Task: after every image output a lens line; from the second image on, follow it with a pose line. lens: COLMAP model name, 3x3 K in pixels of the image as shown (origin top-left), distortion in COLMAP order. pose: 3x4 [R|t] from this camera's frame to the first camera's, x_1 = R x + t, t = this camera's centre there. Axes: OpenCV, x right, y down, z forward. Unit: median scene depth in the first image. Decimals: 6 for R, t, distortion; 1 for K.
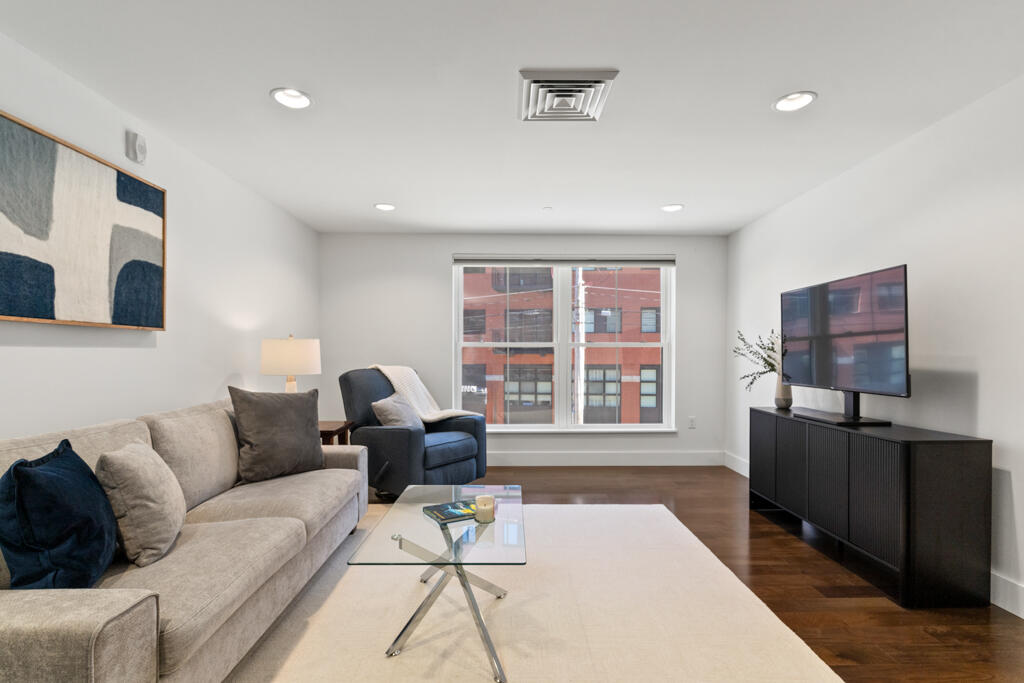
lens RADIAL K [[490.0, 0, 514.4], [0, 490.0, 352.4], [0, 0, 1]] dist [0.003286, 0.001514]
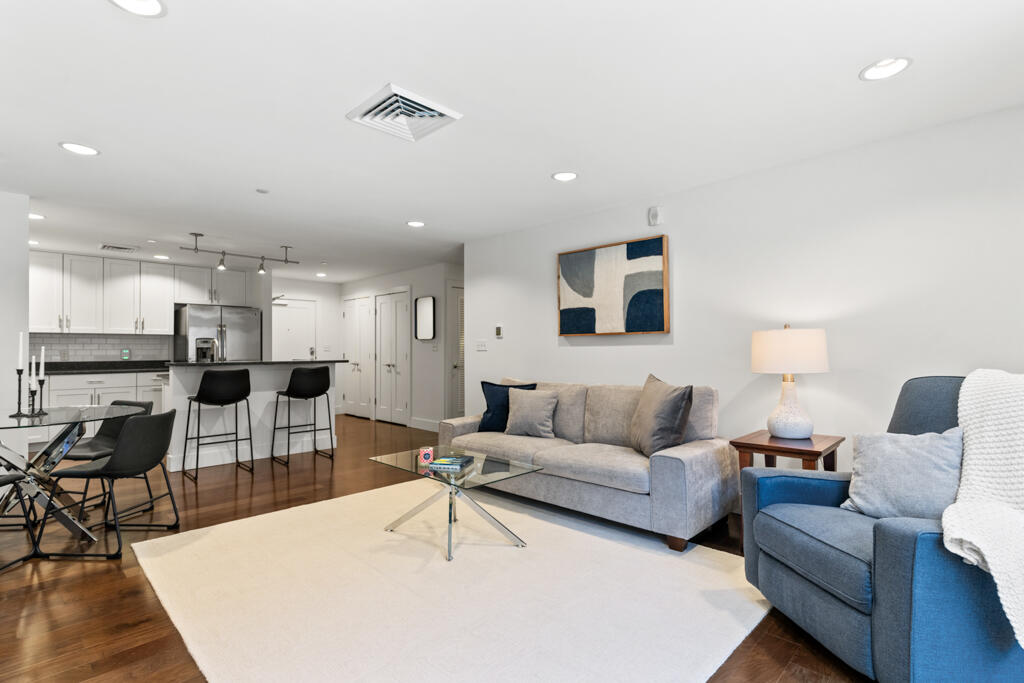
lens RADIAL K [[490.0, 0, 511.5], [0, 490.0, 343.7], [0, 0, 1]] dist [0.003286, 0.001514]
pose [[-0.700535, -0.013630, -0.713488, 0.702833], [0.002144, 0.999773, -0.021204, 0.017648], [0.713615, -0.016384, -0.700346, 1.918825]]
